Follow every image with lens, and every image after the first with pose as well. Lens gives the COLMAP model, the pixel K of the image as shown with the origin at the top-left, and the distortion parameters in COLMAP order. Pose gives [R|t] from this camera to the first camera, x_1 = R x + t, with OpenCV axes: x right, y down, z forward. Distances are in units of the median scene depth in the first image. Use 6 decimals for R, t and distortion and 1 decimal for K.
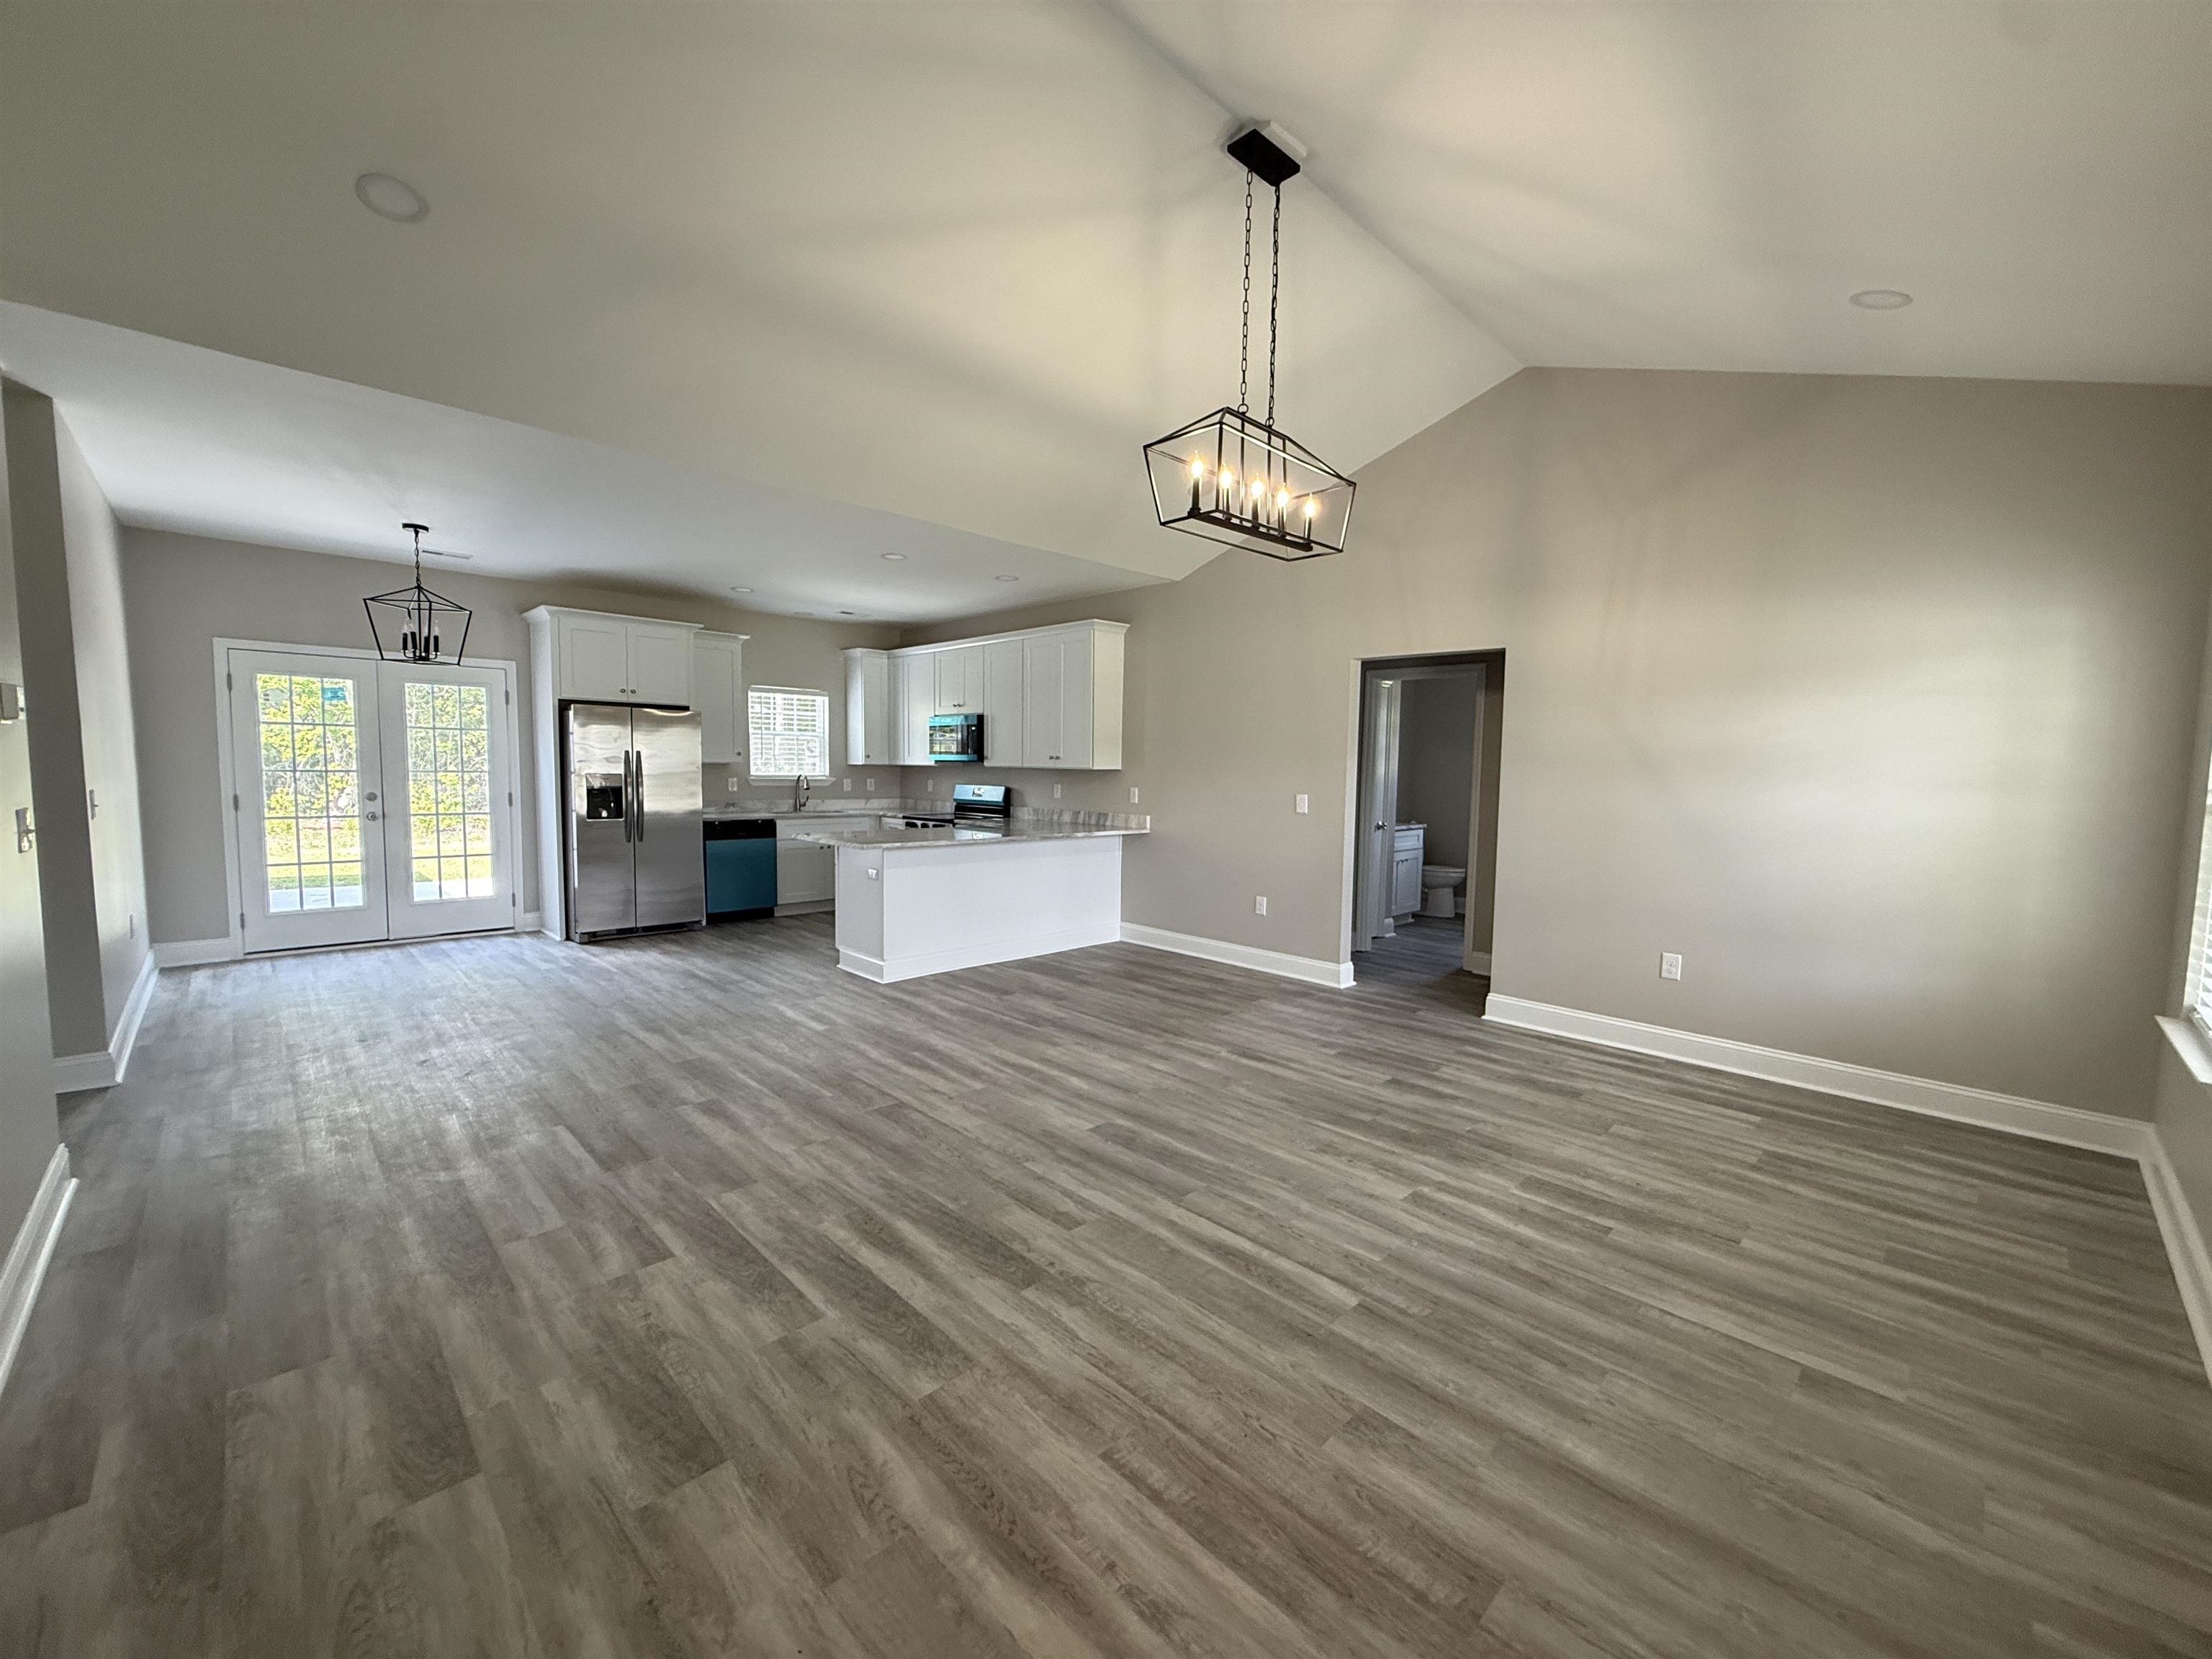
lens RADIAL K [[885.6, 0, 1106.0], [0, 885.6, 829.5], [0, 0, 1]] dist [-0.000954, -0.000281]
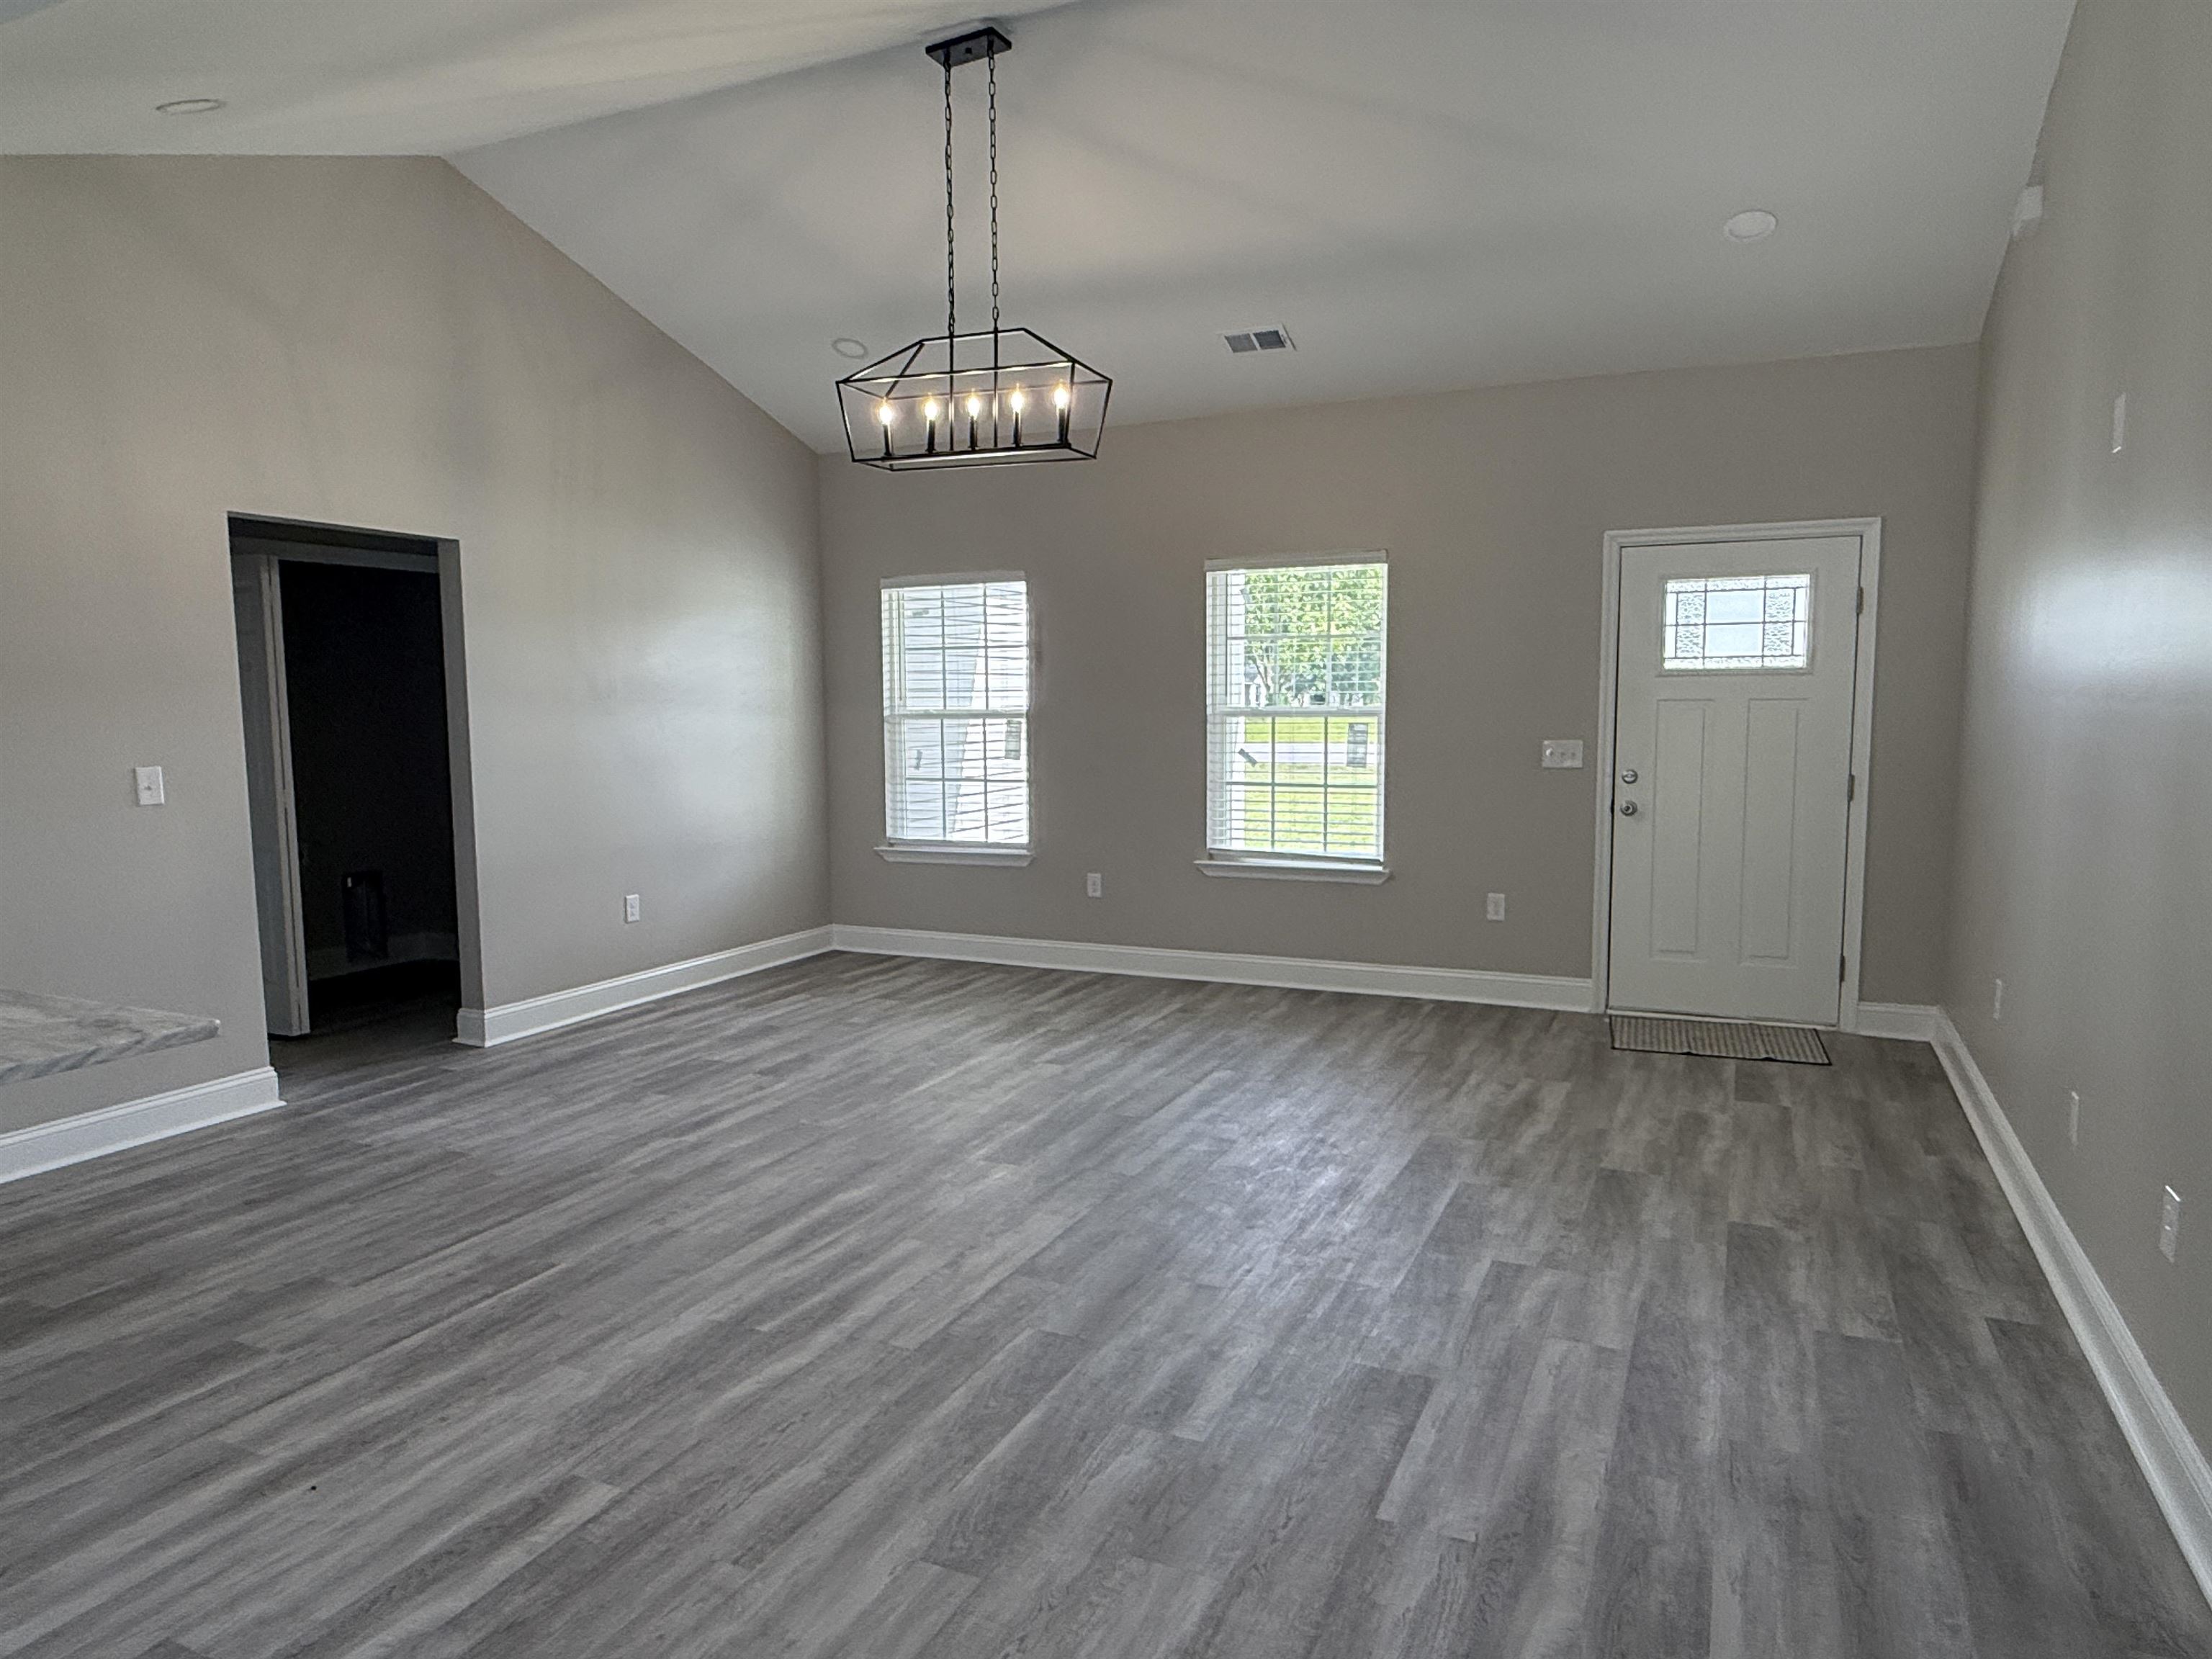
lens RADIAL K [[1384.0, 0, 1106.0], [0, 1384.0, 829.5], [0, 0, 1]] dist [0.001763, 0.000898]
pose [[-0.355257, -0.105533, 0.928792, -0.903398], [0.068701, 0.987972, 0.138535, -0.098336], [-0.932241, 0.113025, -0.343733, 1.010891]]
